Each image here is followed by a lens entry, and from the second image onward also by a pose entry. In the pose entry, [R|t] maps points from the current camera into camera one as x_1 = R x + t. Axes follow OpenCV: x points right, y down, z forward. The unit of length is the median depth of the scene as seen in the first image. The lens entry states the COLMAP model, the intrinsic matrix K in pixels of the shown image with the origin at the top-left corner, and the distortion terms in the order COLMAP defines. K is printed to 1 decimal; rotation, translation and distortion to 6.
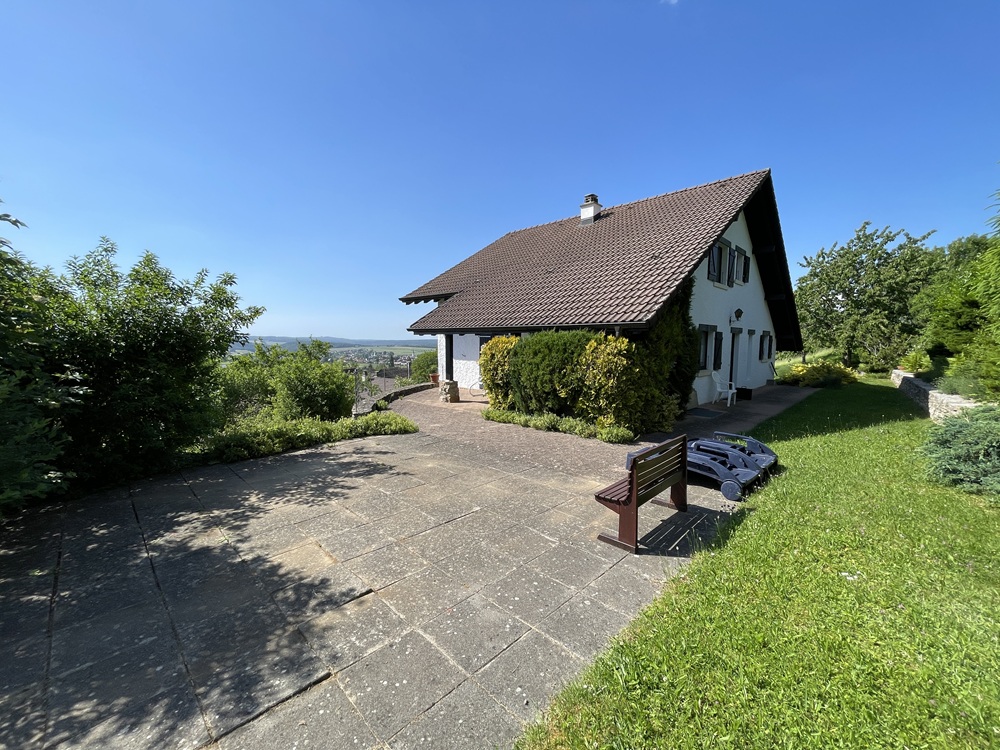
lens RADIAL K [[402.0, 0, 498.4], [0, 402.0, 373.3], [0, 0, 1]] dist [-0.007048, -0.000465]
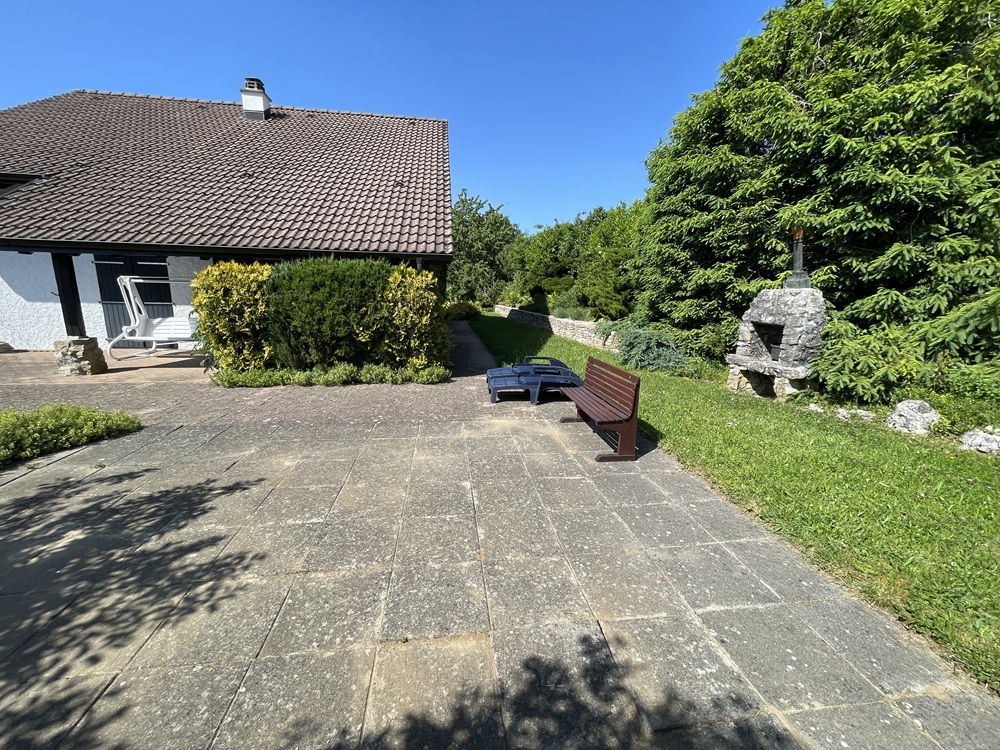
lens RADIAL K [[402.0, 0, 499.4], [0, 402.0, 376.4], [0, 0, 1]] dist [-0.007048, -0.000465]
pose [[0.612663, -0.157579, 0.774476, -0.328240], [0.040844, 0.984926, 0.168087, 0.002470], [-0.789288, -0.071348, 0.609863, 0.276137]]
